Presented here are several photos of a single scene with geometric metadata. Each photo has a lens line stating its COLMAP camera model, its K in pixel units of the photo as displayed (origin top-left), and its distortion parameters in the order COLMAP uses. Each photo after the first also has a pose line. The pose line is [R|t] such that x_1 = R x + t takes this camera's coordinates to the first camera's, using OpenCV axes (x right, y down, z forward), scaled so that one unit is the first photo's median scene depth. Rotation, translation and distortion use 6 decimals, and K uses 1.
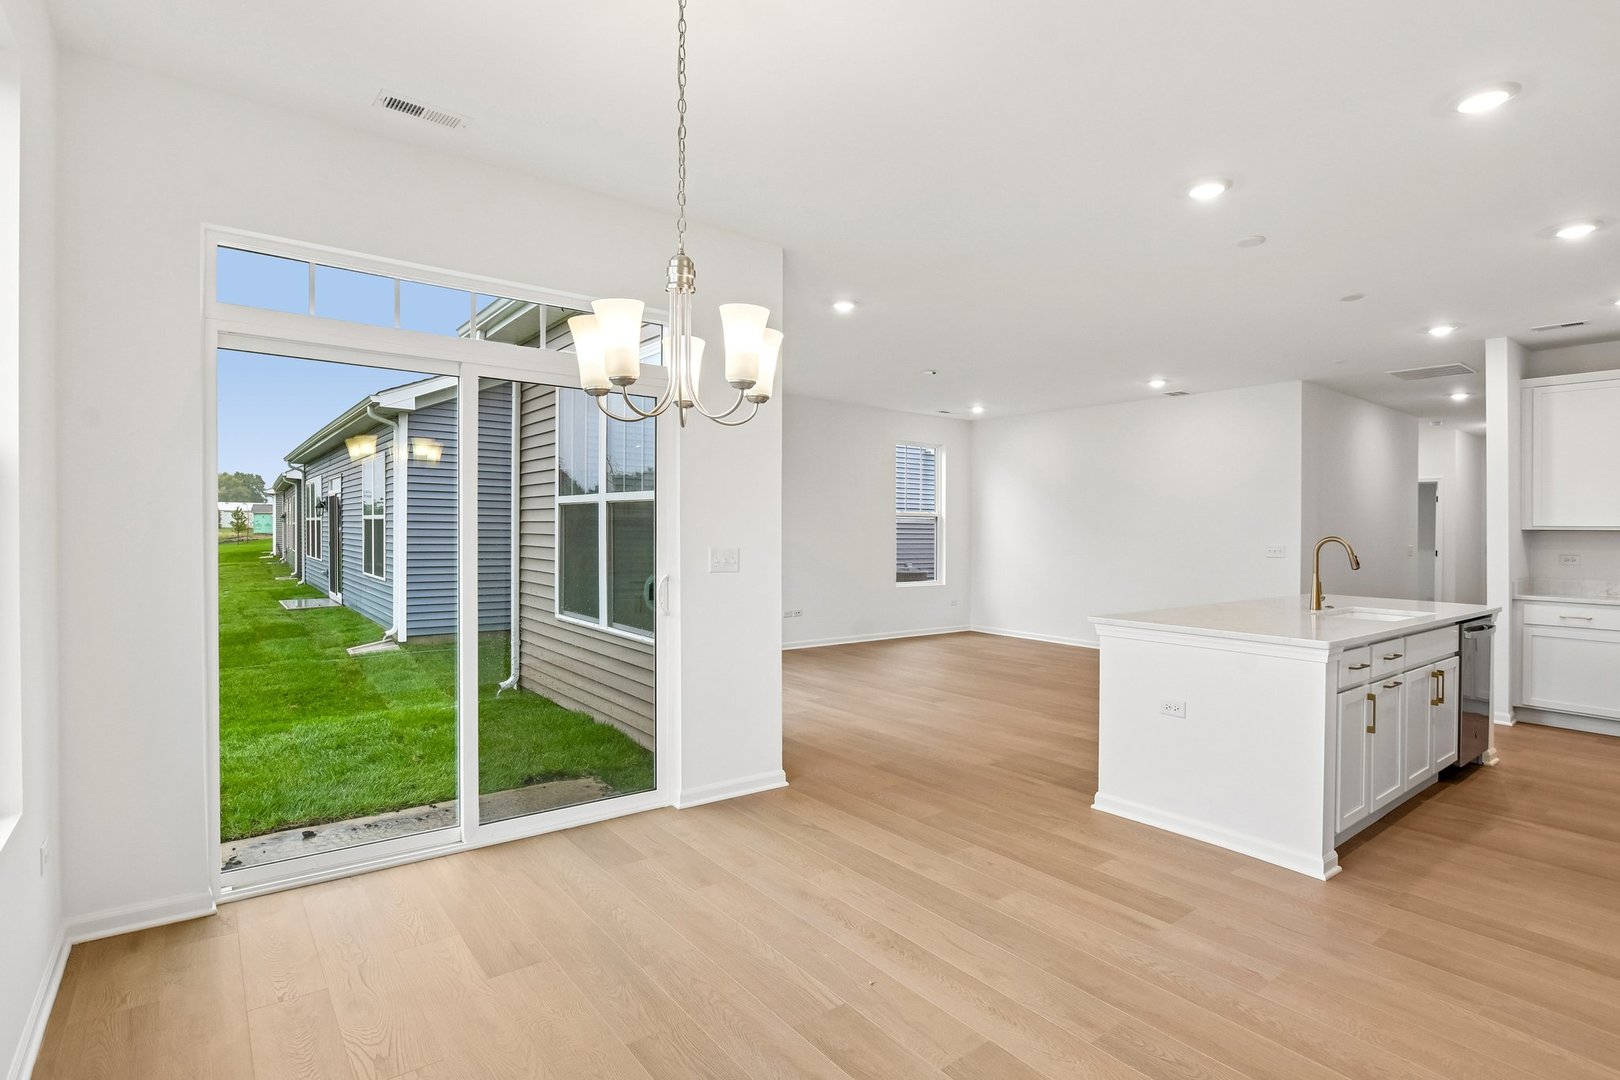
lens RADIAL K [[801.4, 0, 803.9], [0, 801.4, 530.5], [0, 0, 1]] dist [-0.024612, -0.000510]
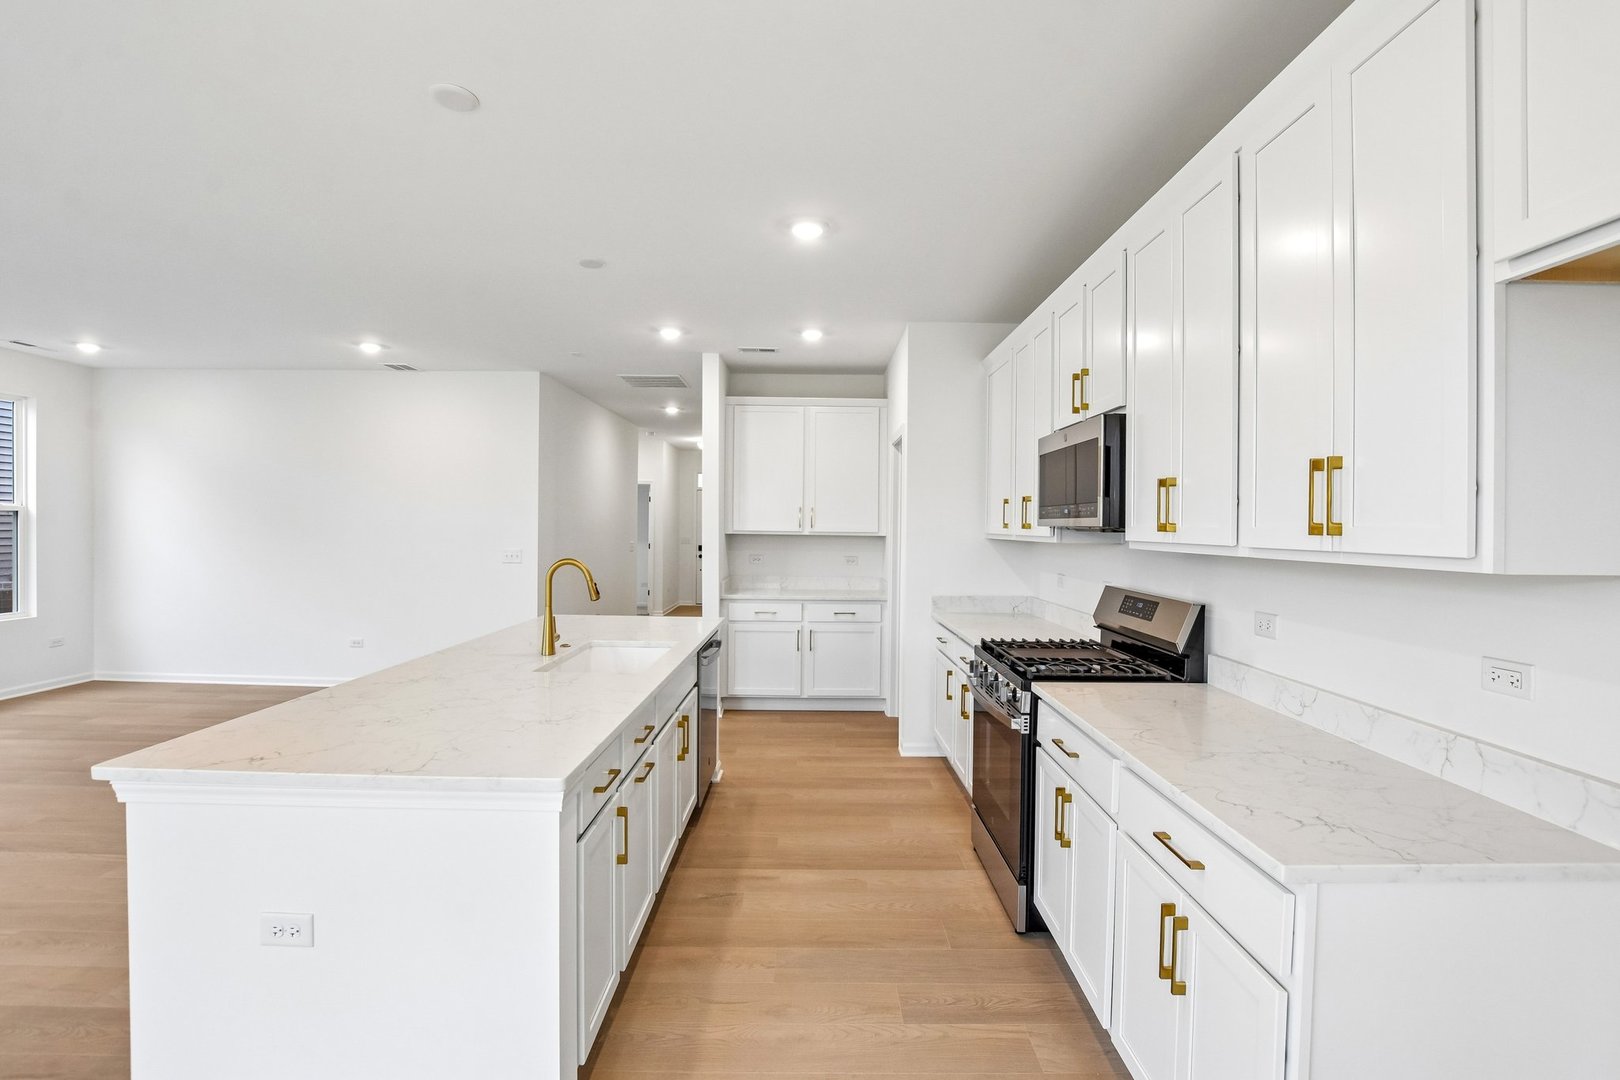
lens RADIAL K [[724.2, 0, 829.7], [0, 724.2, 535.3], [0, 0, 1]] dist [-0.028709, 0.000817]
pose [[0.595446, -0.016599, 0.803224, 0.240081], [-0.003531, 0.999723, 0.023278, -0.029359], [-0.803387, -0.016697, 0.595222, 0.356246]]
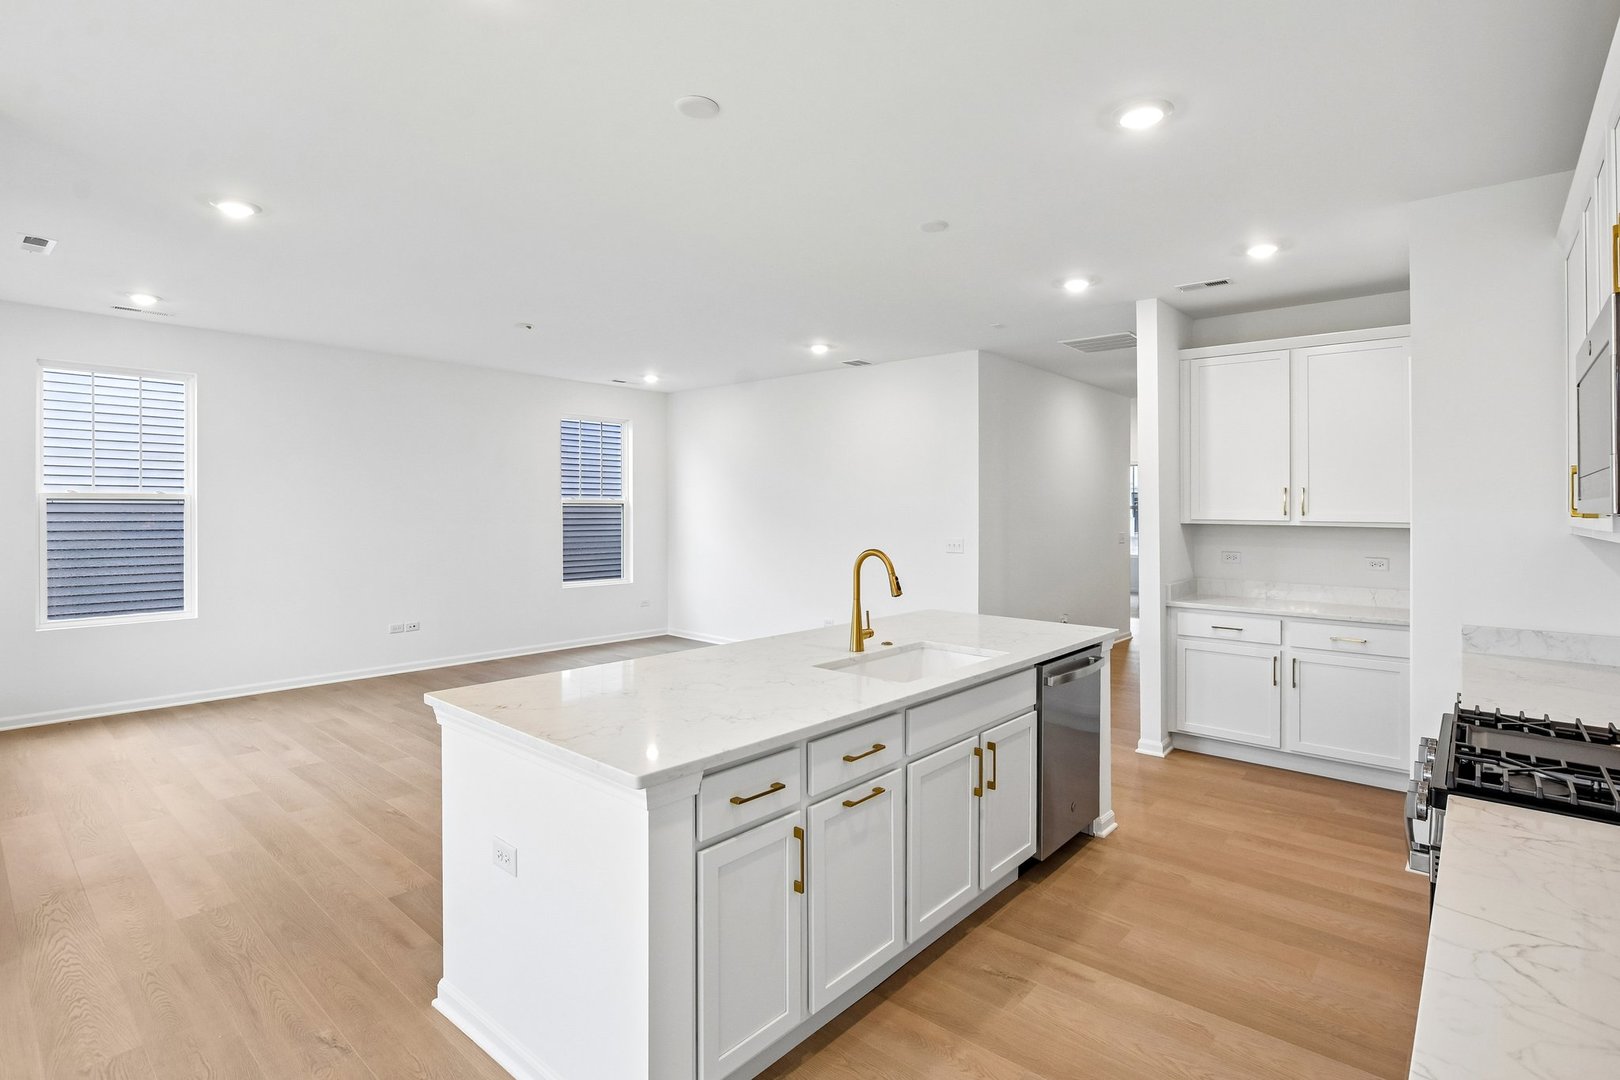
lens RADIAL K [[795.3, 0, 805.8], [0, 795.3, 500.5], [0, 0, 1]] dist [-0.032267, 0.000324]
pose [[0.981212, -0.004860, 0.192870, 0.437170], [0.006312, 0.999956, -0.006914, -0.029317], [-0.192828, 0.008001, 0.981200, 0.289001]]
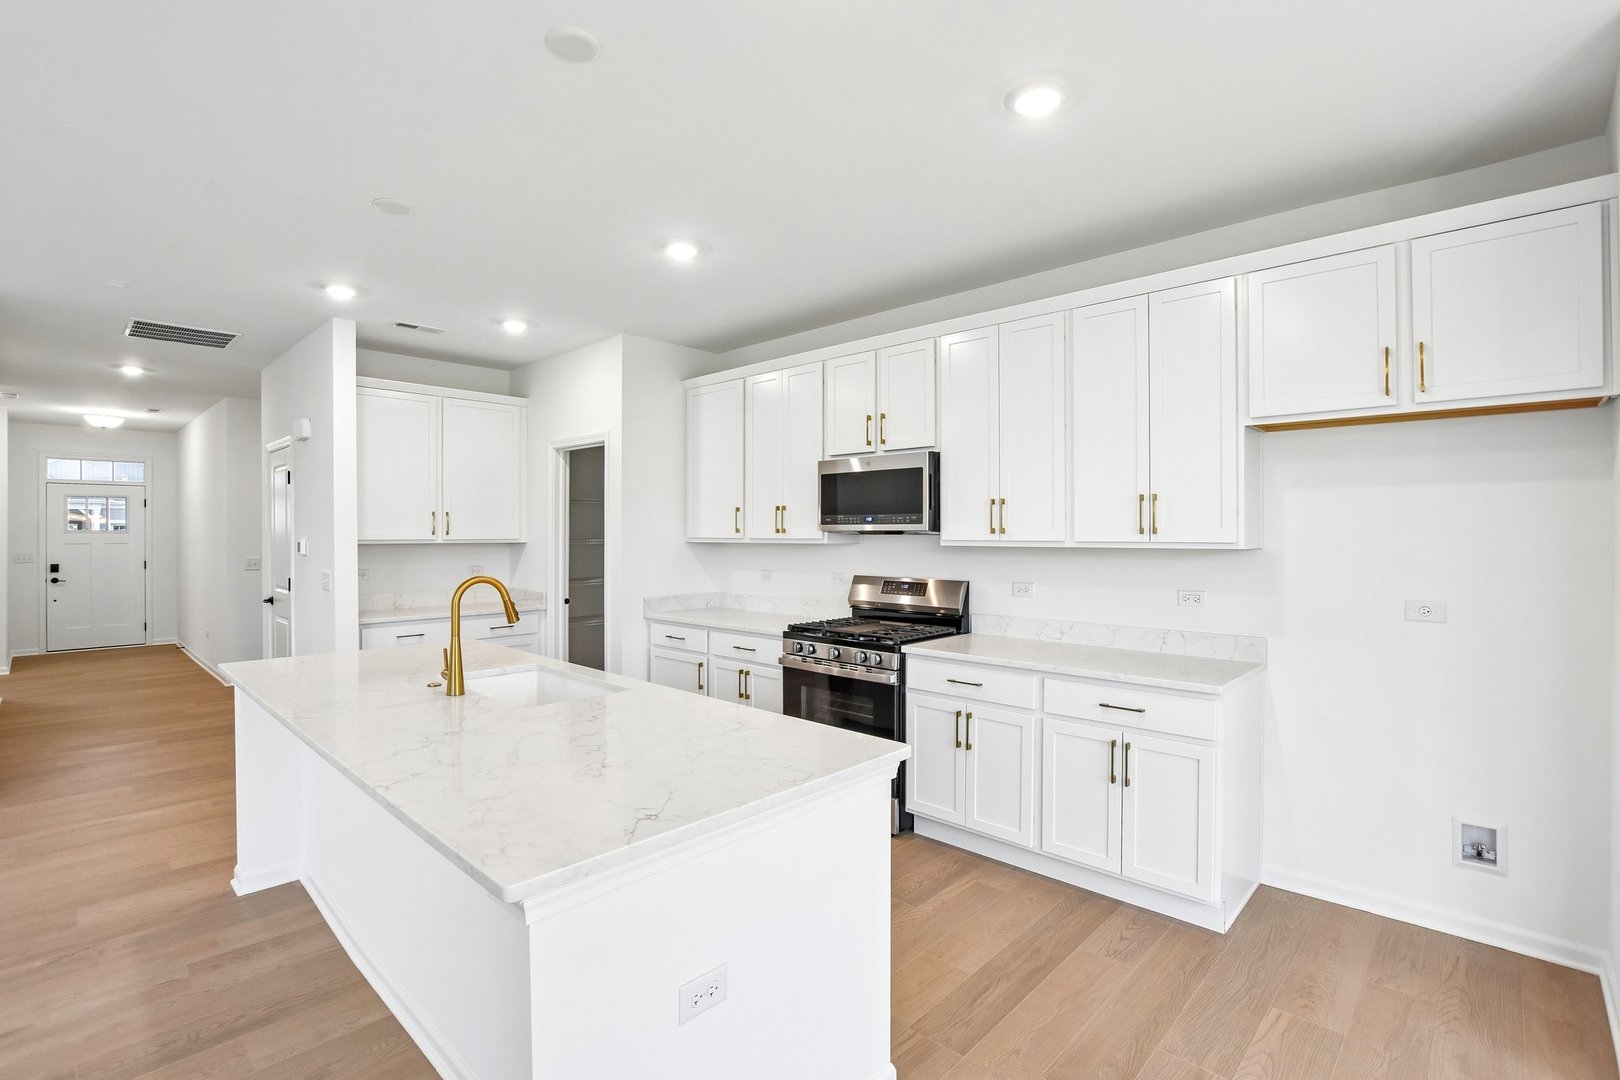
lens RADIAL K [[734.8, 0, 799.6], [0, 734.8, 533.6], [0, 0, 1]] dist [-0.025191, -0.000235]
pose [[-0.154100, -0.014474, 0.987949, 0.042731], [-0.000284, 0.999893, 0.014605, -0.031916], [-0.988055, 0.001970, -0.154087, 0.775371]]
